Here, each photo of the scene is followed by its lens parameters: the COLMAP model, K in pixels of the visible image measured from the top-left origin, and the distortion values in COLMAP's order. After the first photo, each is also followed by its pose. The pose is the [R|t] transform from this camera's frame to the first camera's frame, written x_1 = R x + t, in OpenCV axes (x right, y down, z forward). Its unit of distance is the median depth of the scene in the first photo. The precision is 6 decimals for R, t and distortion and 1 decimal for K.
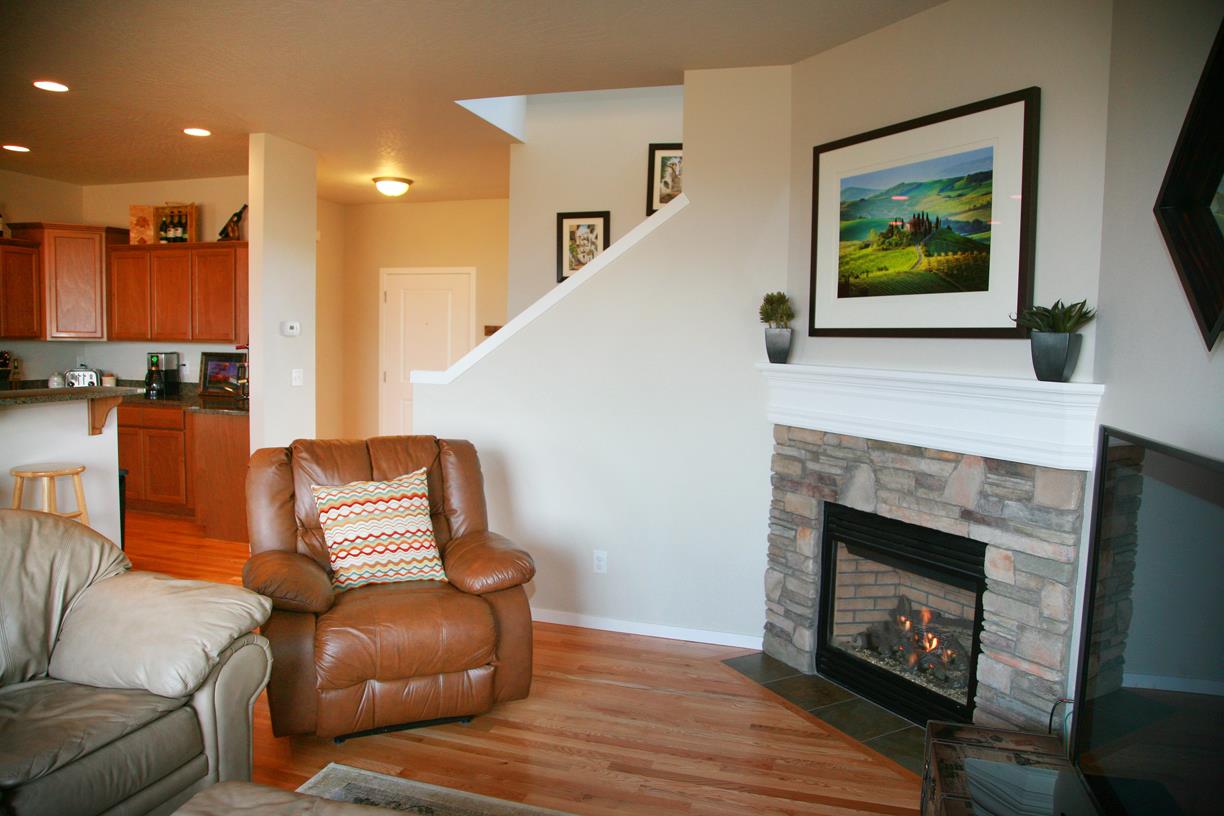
lens RADIAL K [[839.4, 0, 612.0], [0, 839.4, 408.0], [0, 0, 1]] dist [-0.120443, 0.059887]
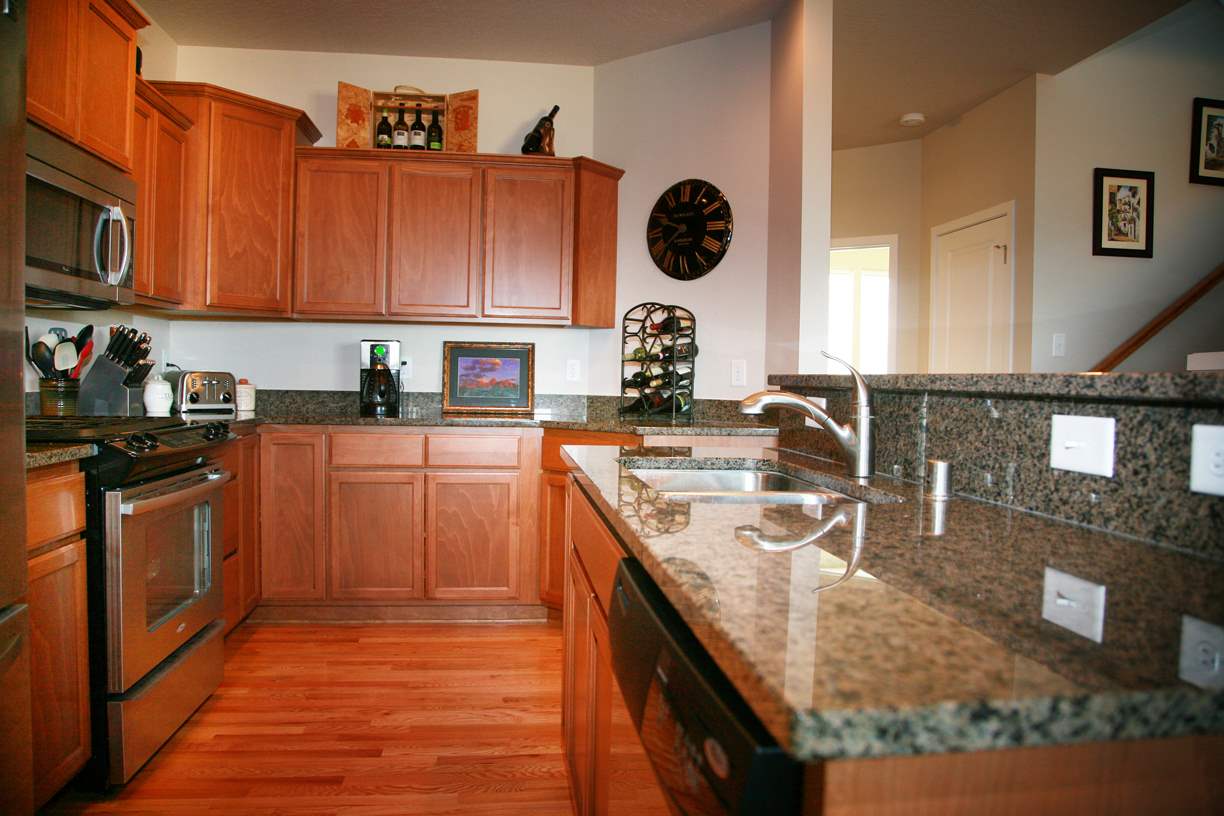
lens RADIAL K [[839.4, 0, 612.0], [0, 839.4, 408.0], [0, 0, 1]] dist [-0.120443, 0.059887]
pose [[0.911143, -0.026541, 0.411234, -0.817508], [0.033693, 0.999381, -0.010151, -0.010902], [-0.410710, 0.023104, 0.911473, 0.492347]]
